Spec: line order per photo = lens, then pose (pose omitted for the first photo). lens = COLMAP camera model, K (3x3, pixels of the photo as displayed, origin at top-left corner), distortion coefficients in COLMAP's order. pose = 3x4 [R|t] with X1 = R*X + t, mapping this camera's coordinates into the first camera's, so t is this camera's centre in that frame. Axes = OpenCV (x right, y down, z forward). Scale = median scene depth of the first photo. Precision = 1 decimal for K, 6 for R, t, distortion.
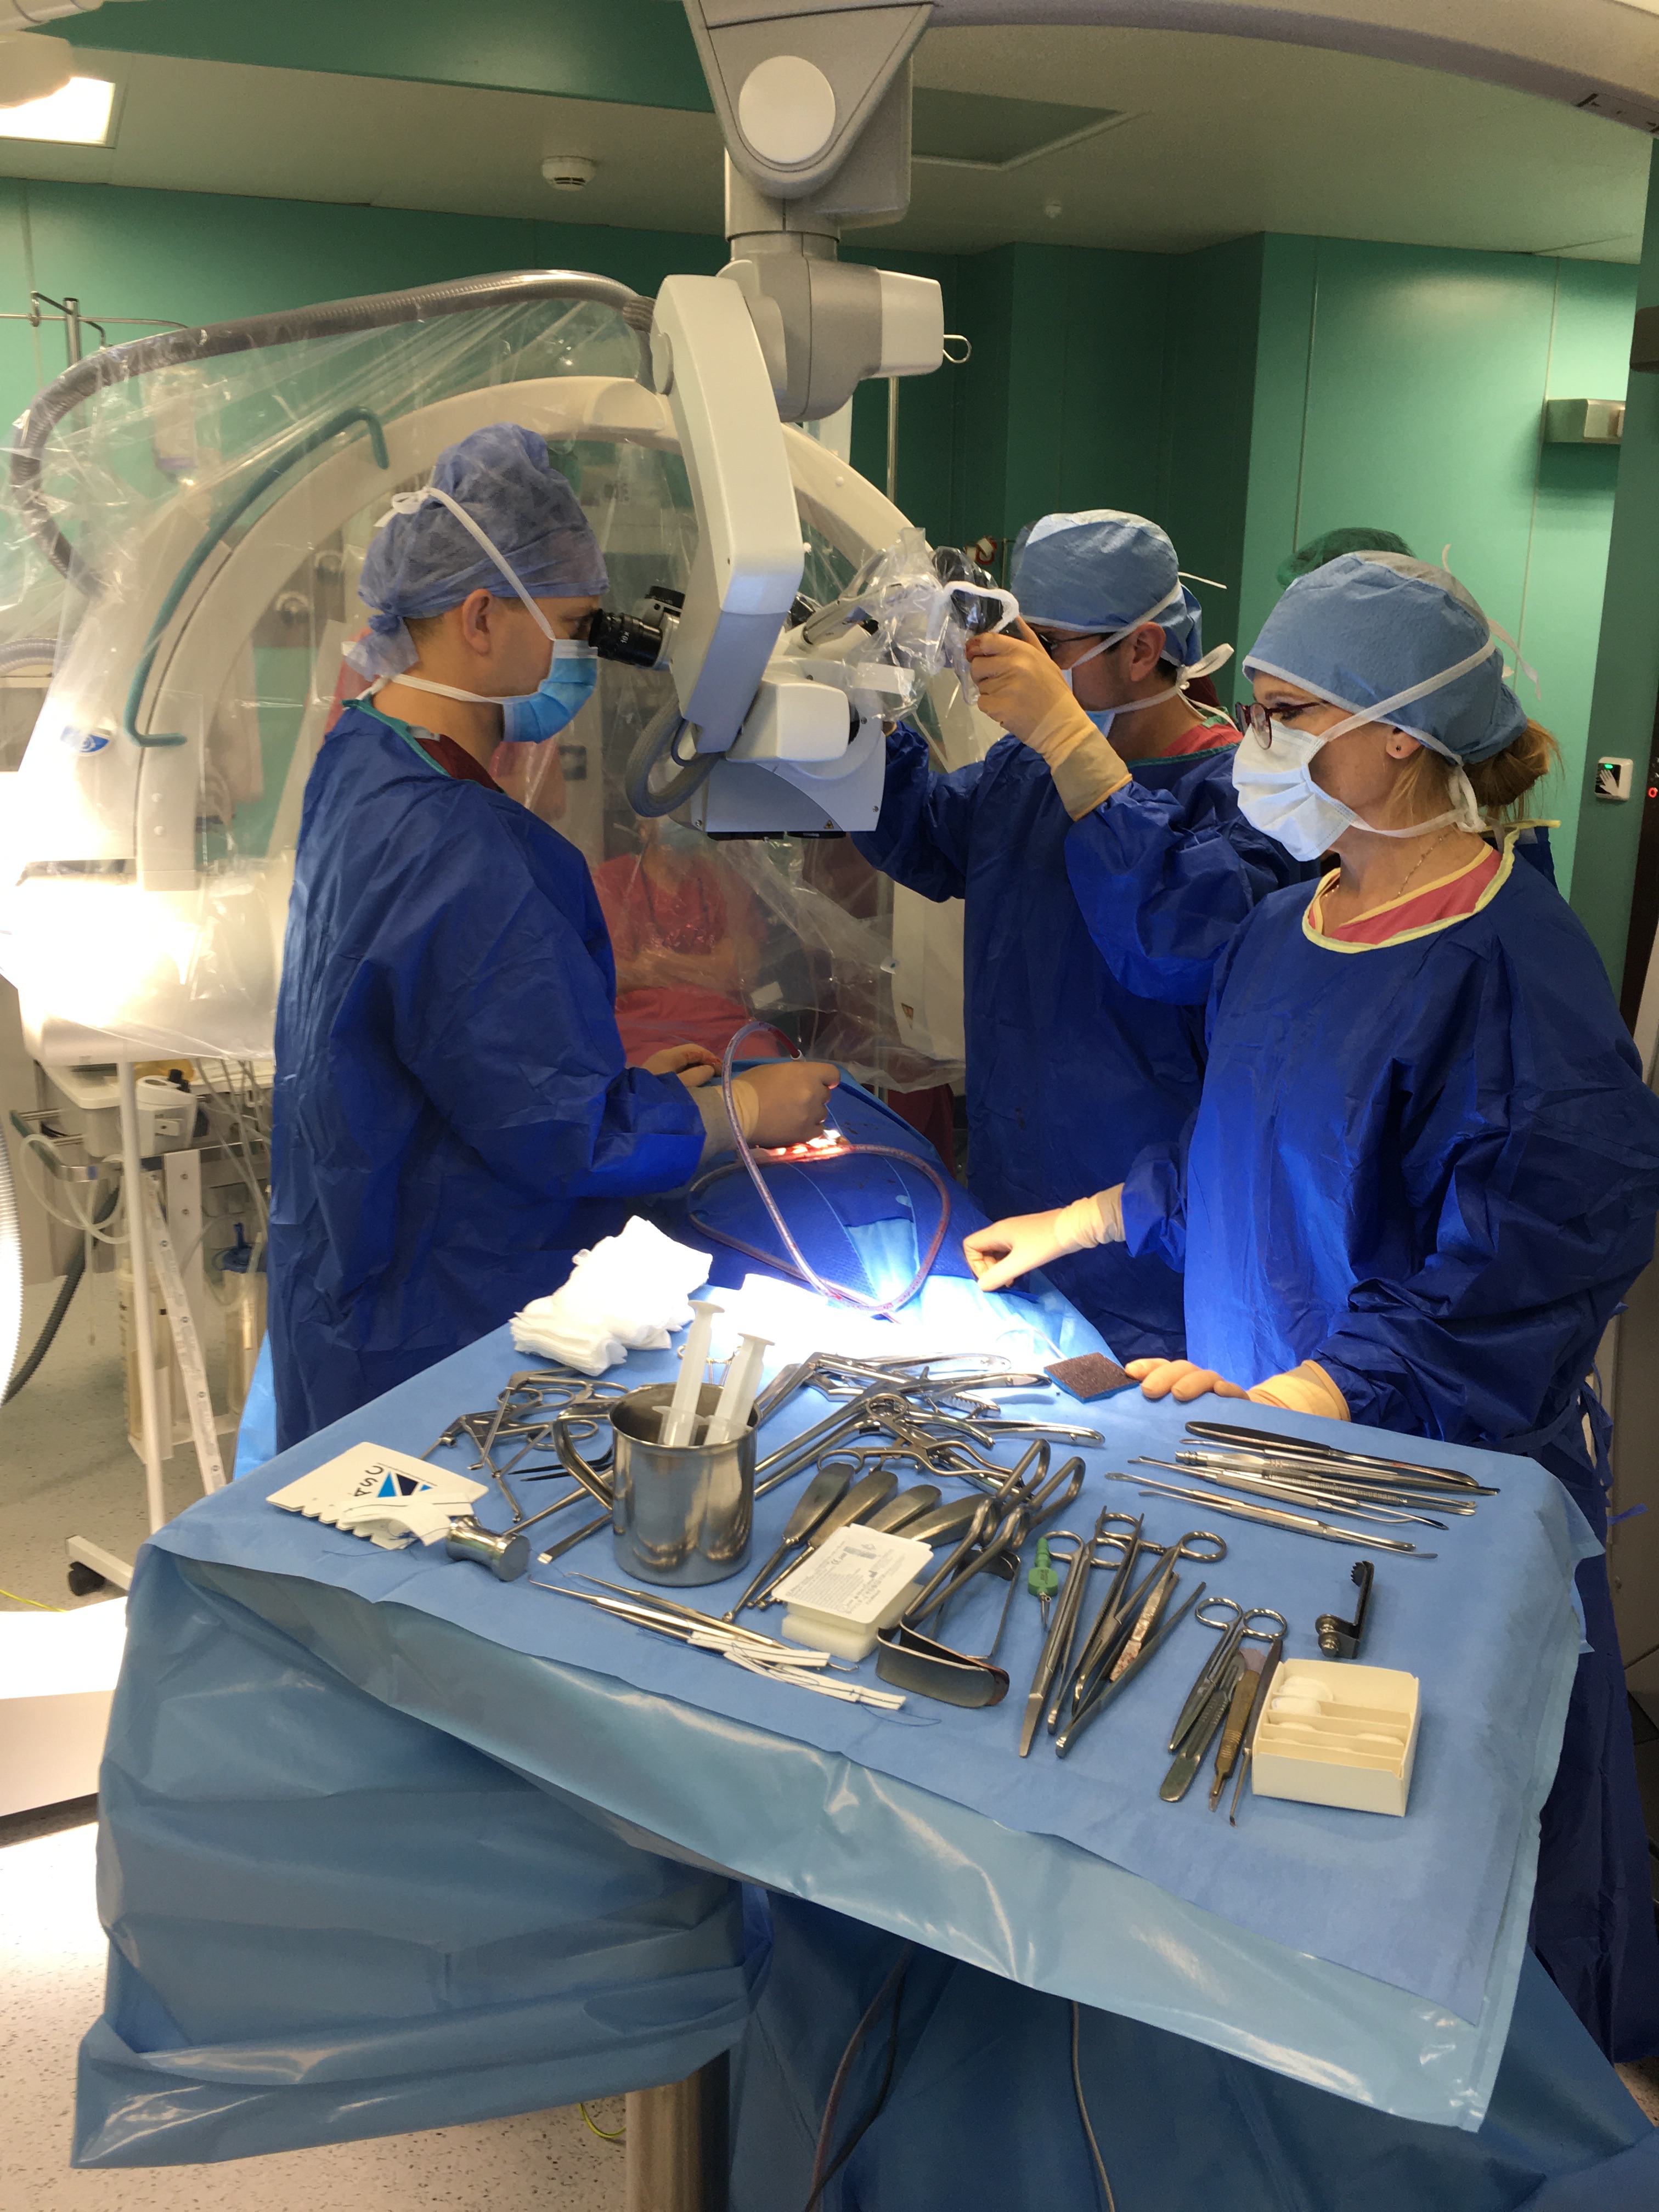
lens RADIAL K [[1915.8, 0, 822.0], [0, 1915.8, 1101.7], [0, 0, 1]] dist [0.074600, -0.090829]
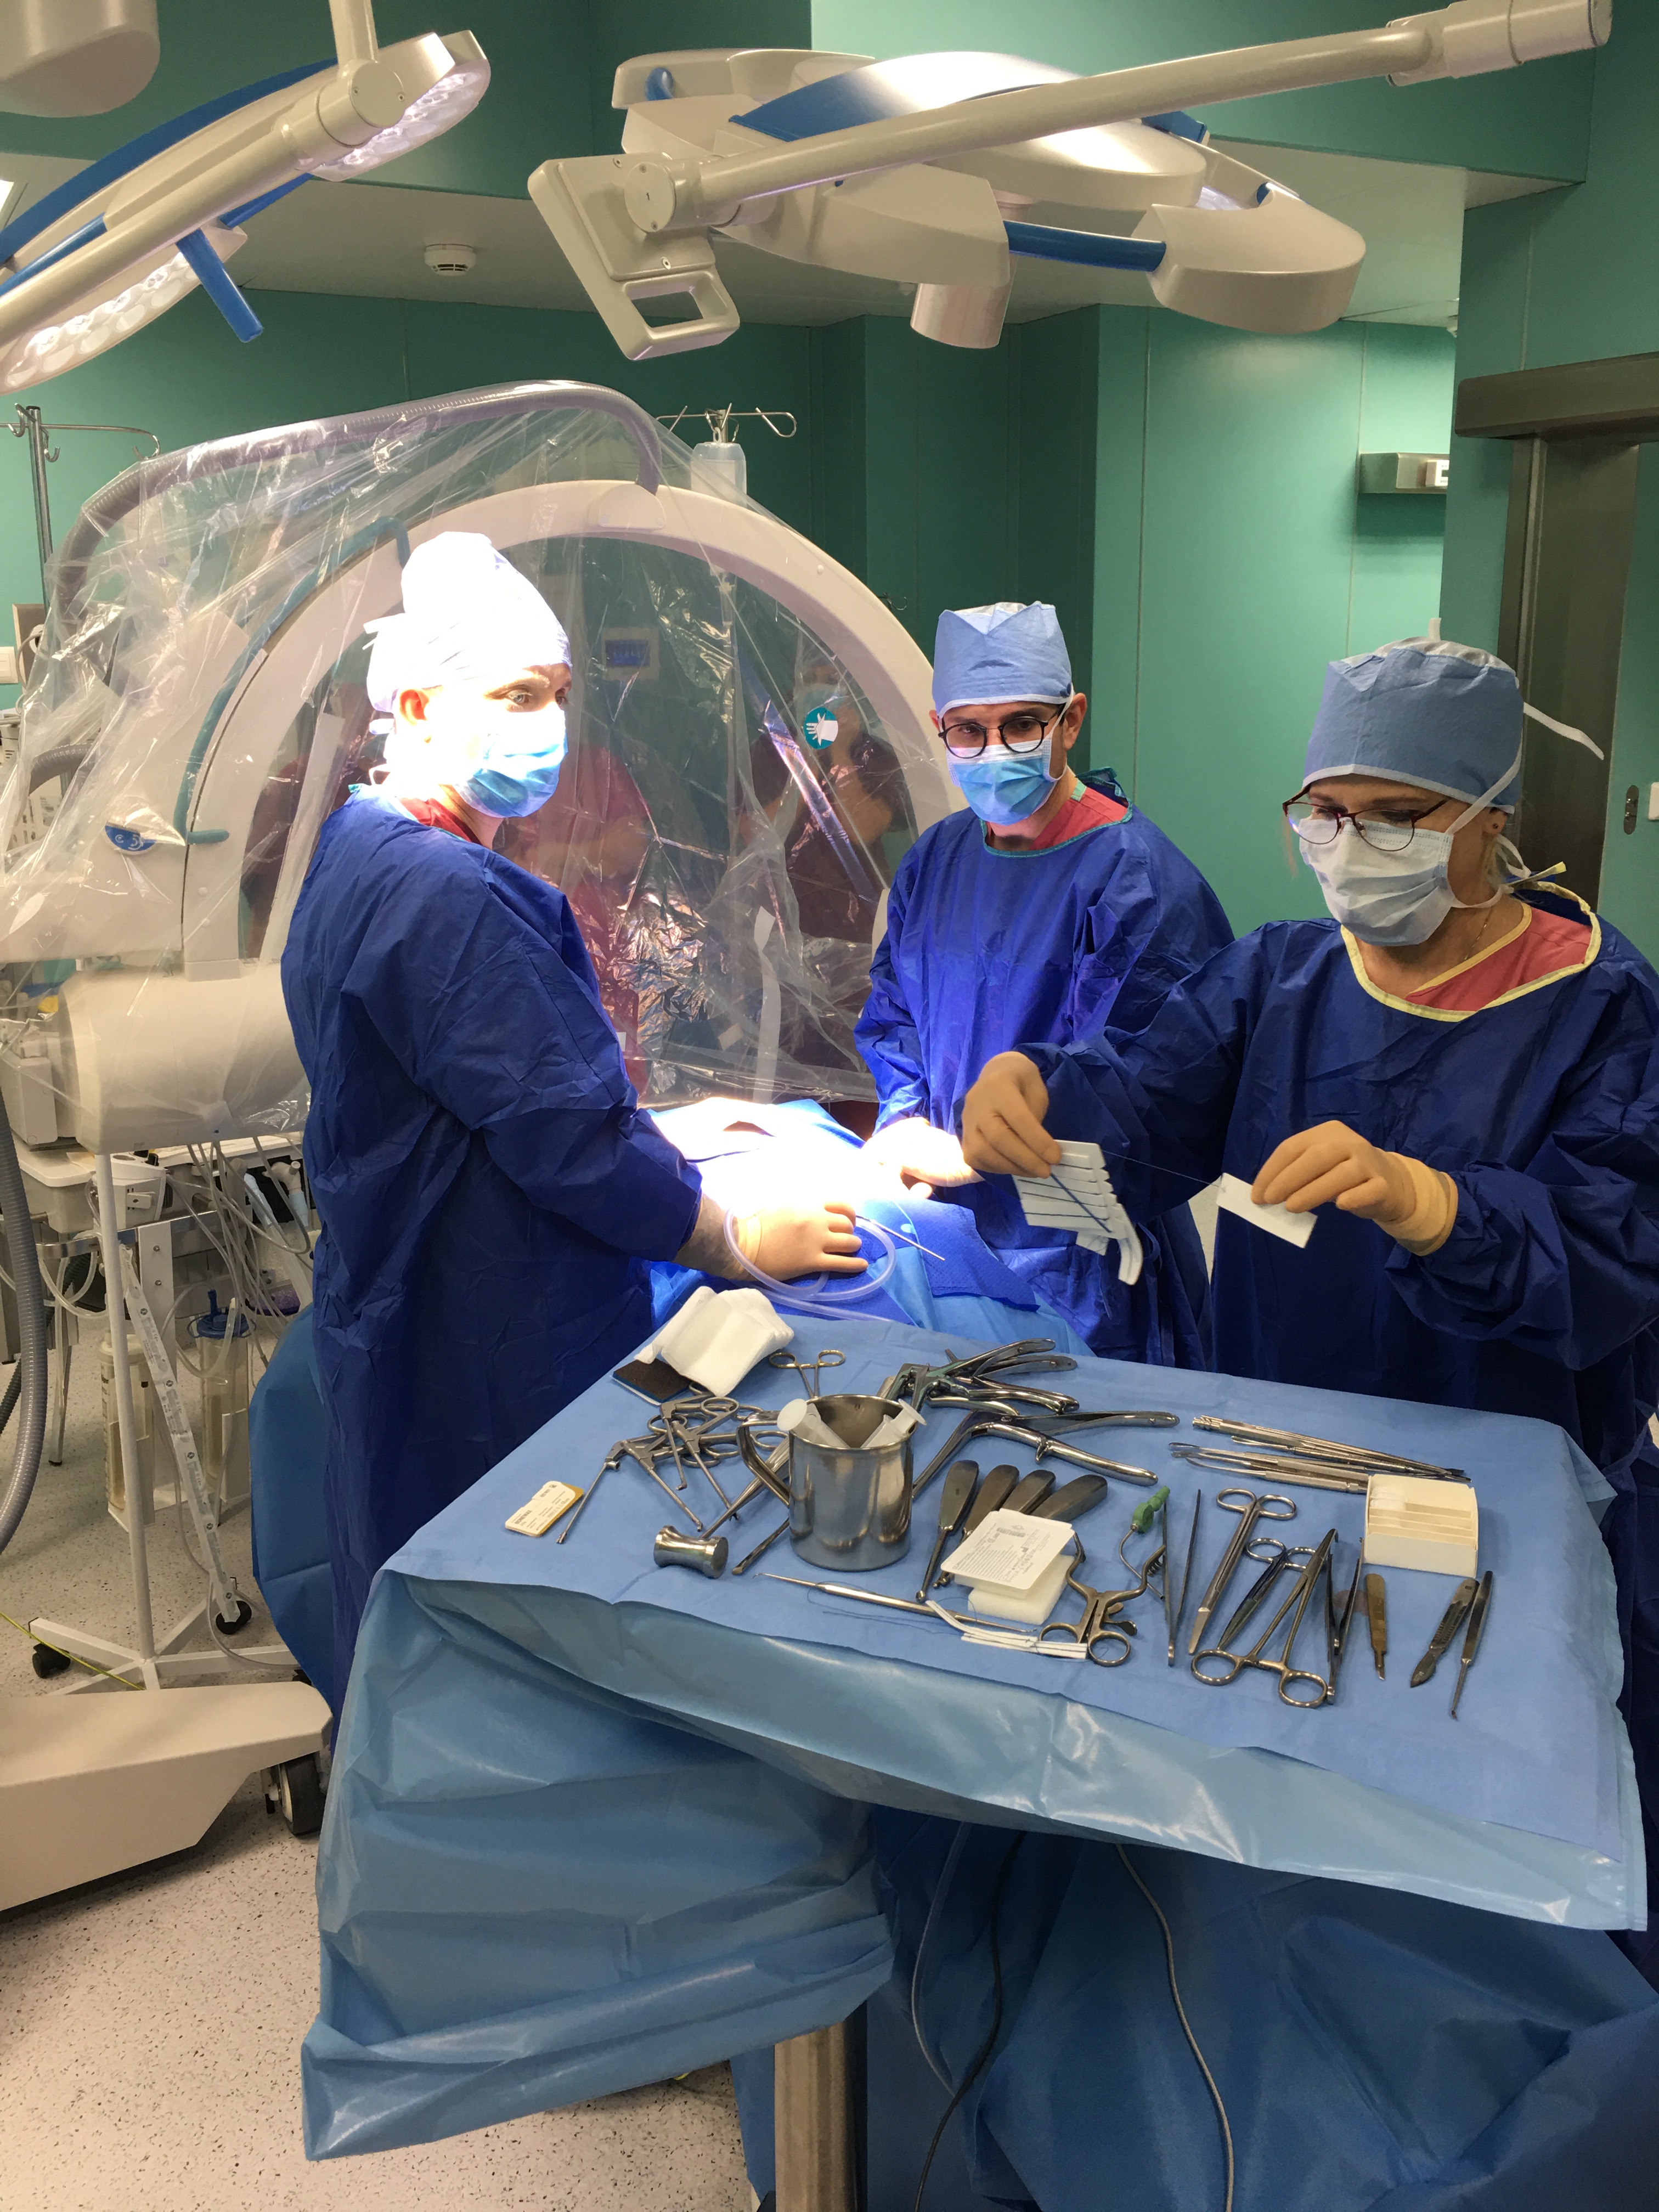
lens RADIAL K [[1915.8, 0, 820.3], [0, 1915.8, 1098.4], [0, 0, 1]] dist [0.074600, -0.090829]
pose [[0.993923, -0.051959, 0.097040, -0.166462], [0.053779, 0.998421, -0.016231, -0.010449], [-0.096044, 0.021351, 0.995148, -0.119819]]
